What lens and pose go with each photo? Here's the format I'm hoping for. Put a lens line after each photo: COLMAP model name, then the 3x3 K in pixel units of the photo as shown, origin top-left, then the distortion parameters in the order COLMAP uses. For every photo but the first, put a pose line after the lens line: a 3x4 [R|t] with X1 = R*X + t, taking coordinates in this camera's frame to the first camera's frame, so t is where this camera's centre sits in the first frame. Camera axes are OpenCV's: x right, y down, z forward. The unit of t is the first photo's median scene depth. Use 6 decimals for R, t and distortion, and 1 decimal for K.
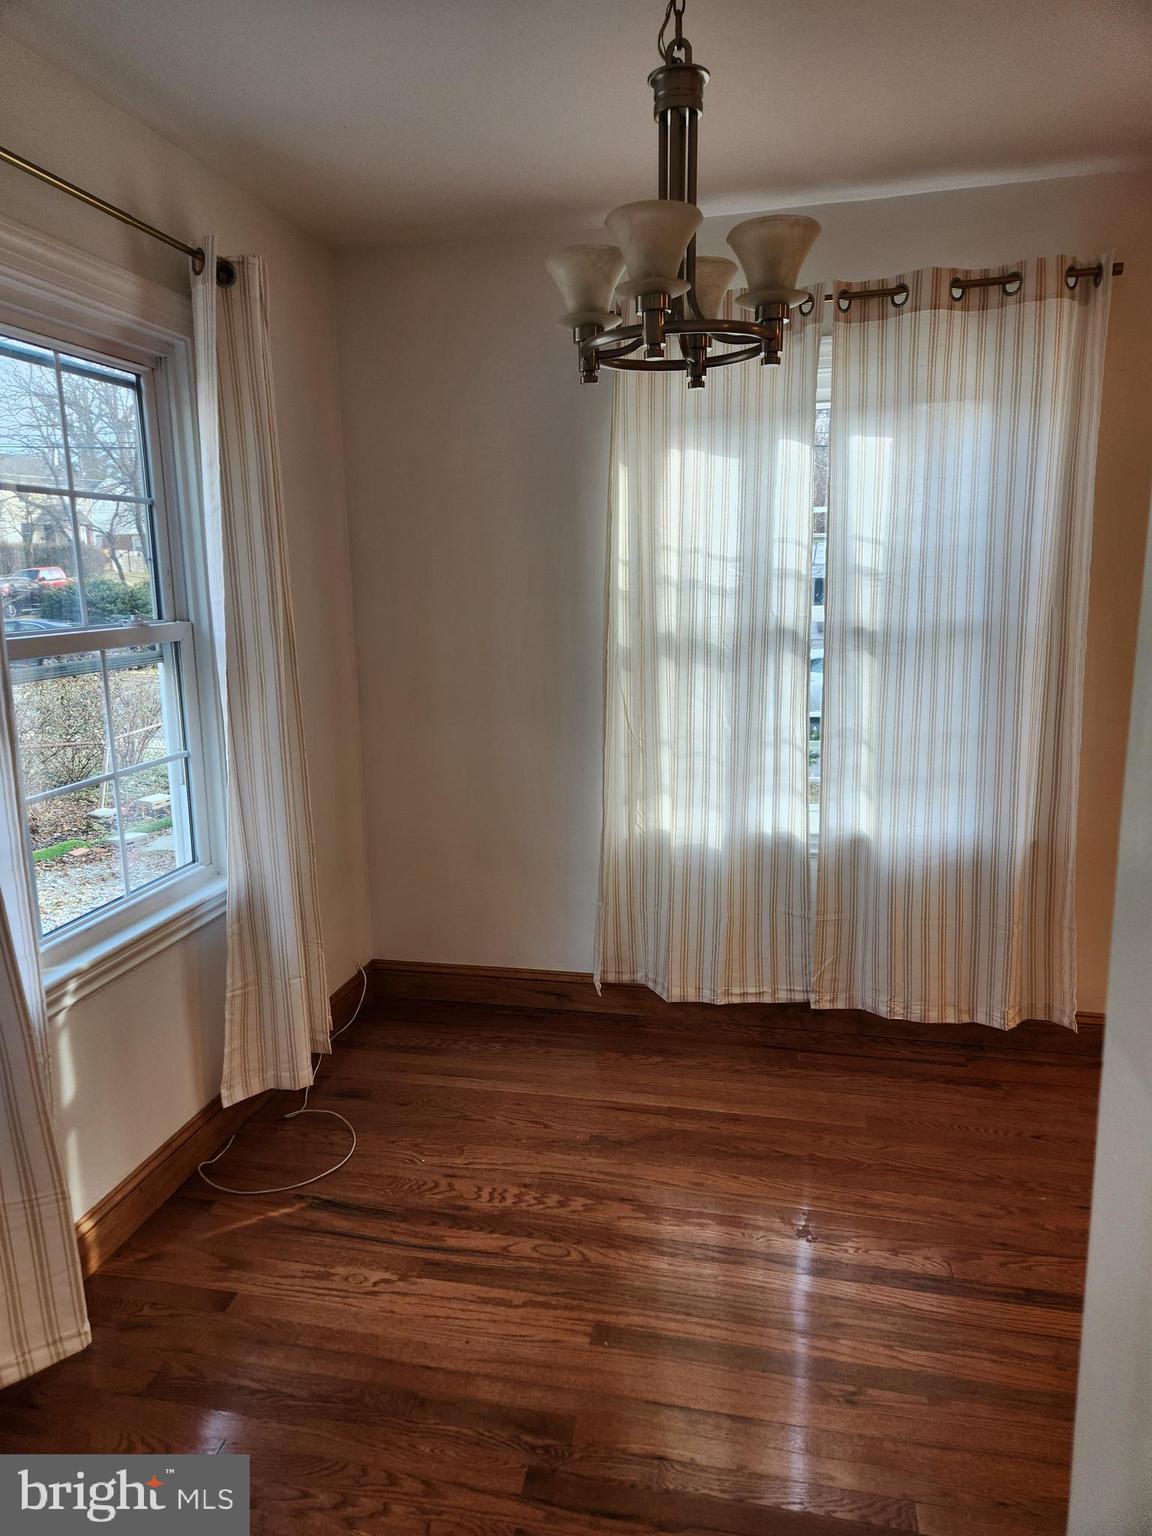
lens RADIAL K [[1021.5, 0, 568.6], [0, 1021.5, 763.2], [0, 0, 1]] dist [0.075307, -0.063075]
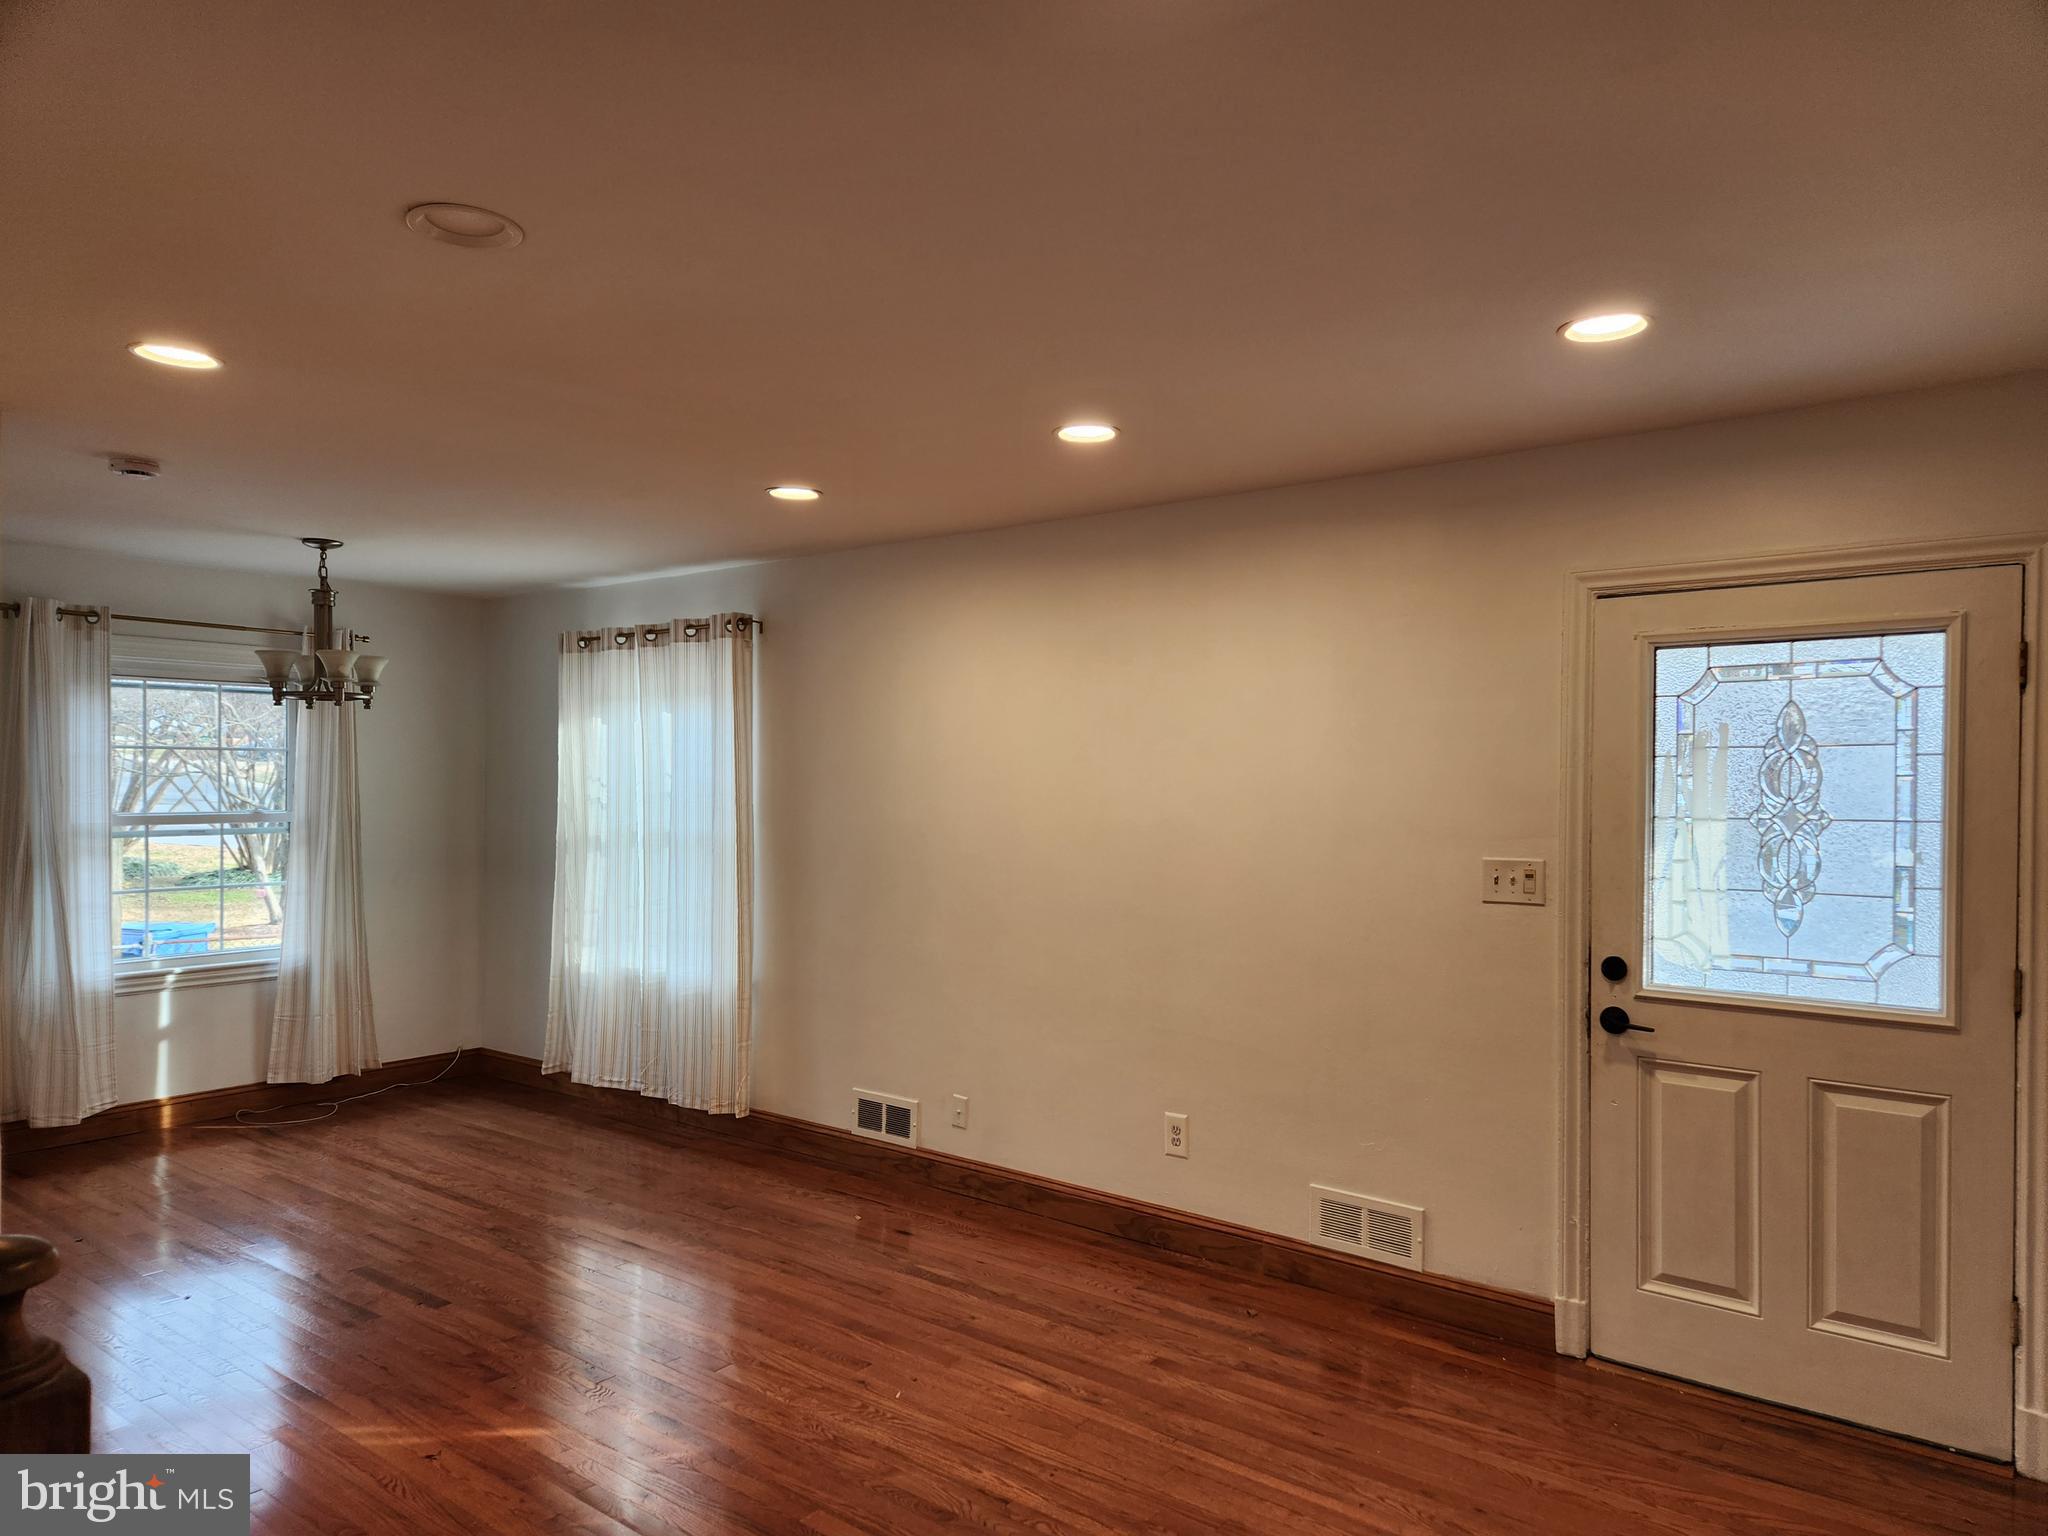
lens RADIAL K [[1362.0, 0, 1063.3], [0, 1362.0, 767.0], [0, 0, 1]] dist [0.075307, -0.063075]
pose [[0.908096, 0.022085, -0.418180, 1.891240], [-0.099723, 0.981285, -0.164727, 0.056727], [0.406716, 0.191290, 0.893303, -0.678528]]
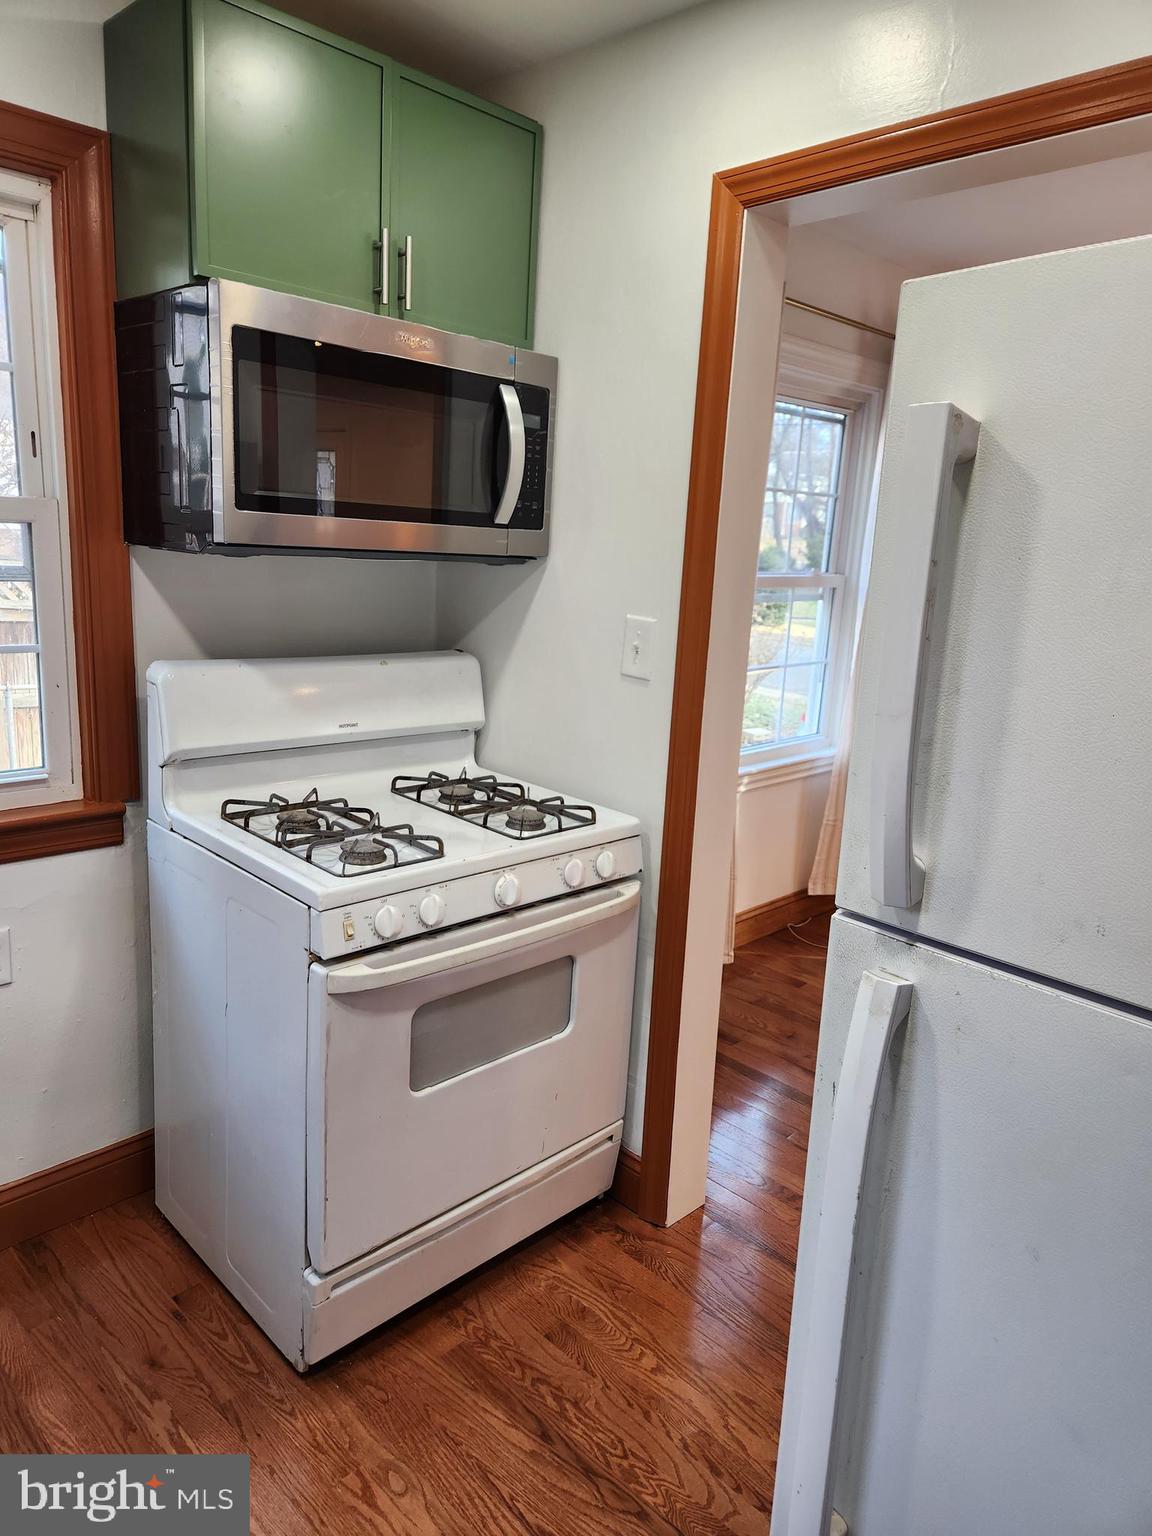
lens RADIAL K [[1021.5, 0, 568.6], [0, 1021.5, 763.2], [0, 0, 1]] dist [0.075307, -0.063075]
pose [[0.840300, 0.173467, -0.513619, 0.114580], [-0.160050, 0.984575, 0.070679, 0.090517], [0.517957, 0.022813, 0.855102, -0.486625]]
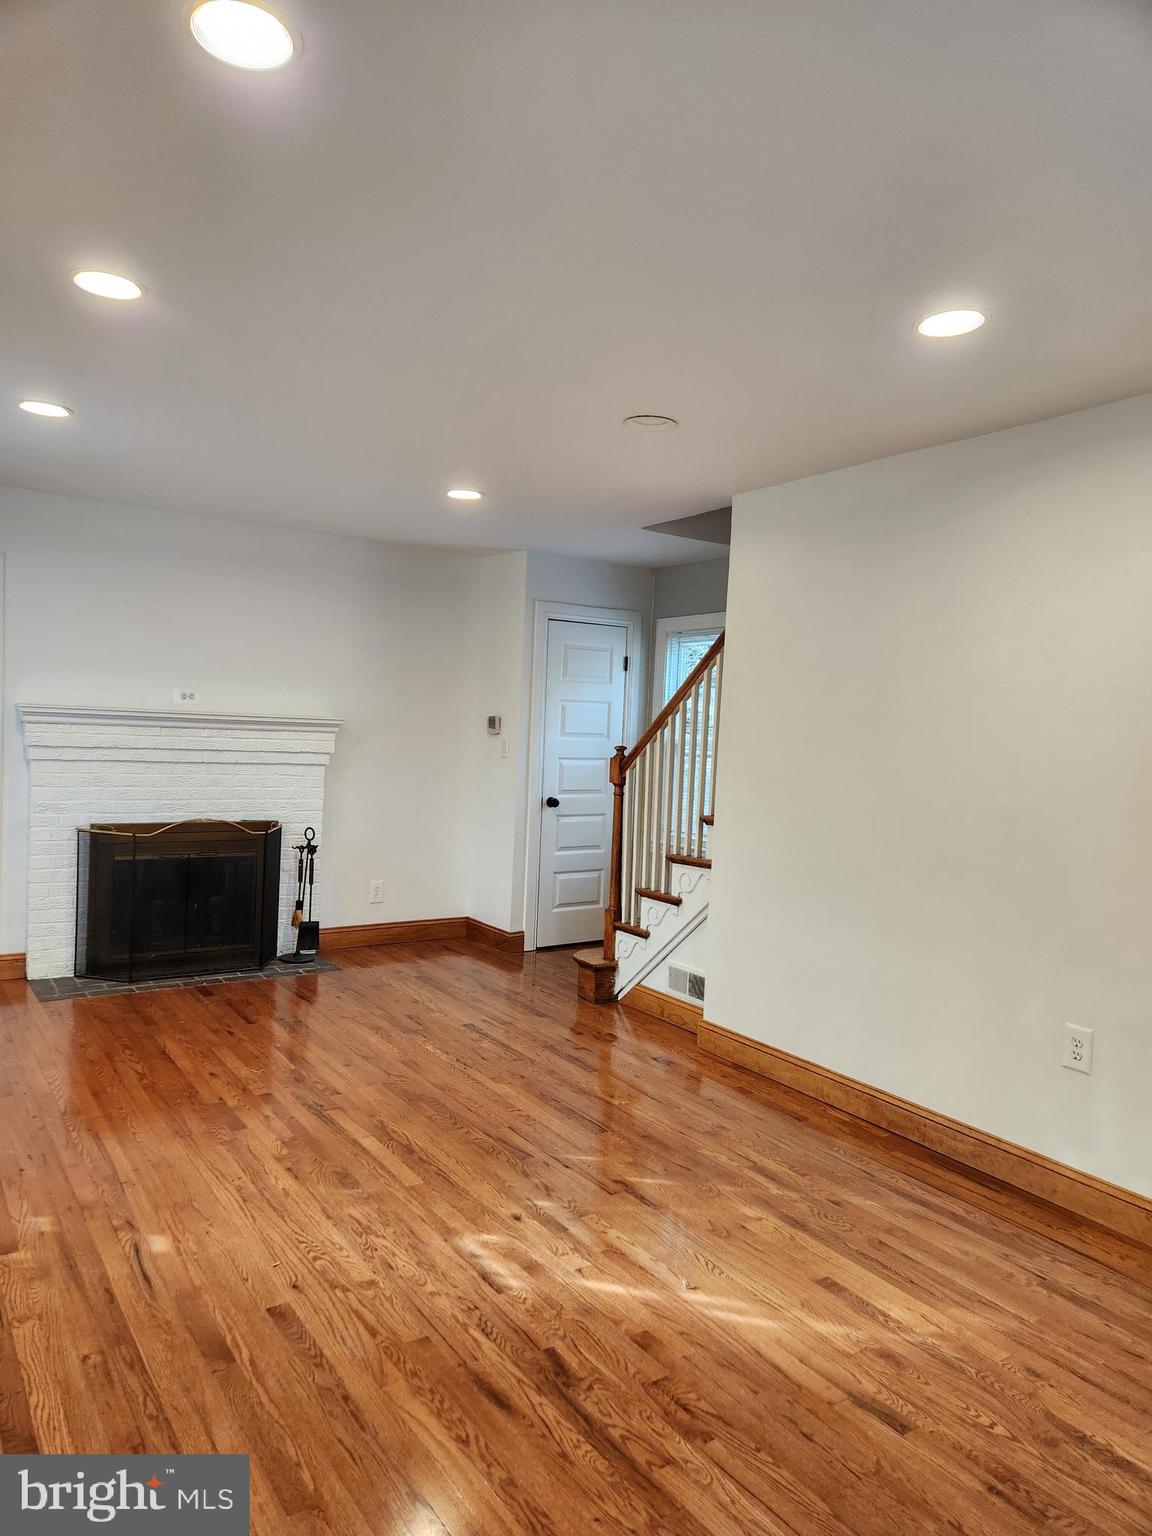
lens RADIAL K [[1041.5, 0, 551.8], [0, 1041.5, 757.6], [0, 0, 1]] dist [0.045440, -0.005075]
pose [[-0.718829, -0.037979, 0.694149, 0.325530], [0.094286, 0.983954, 0.151473, -0.175704], [-0.688764, 0.174332, -0.703714, 0.994849]]
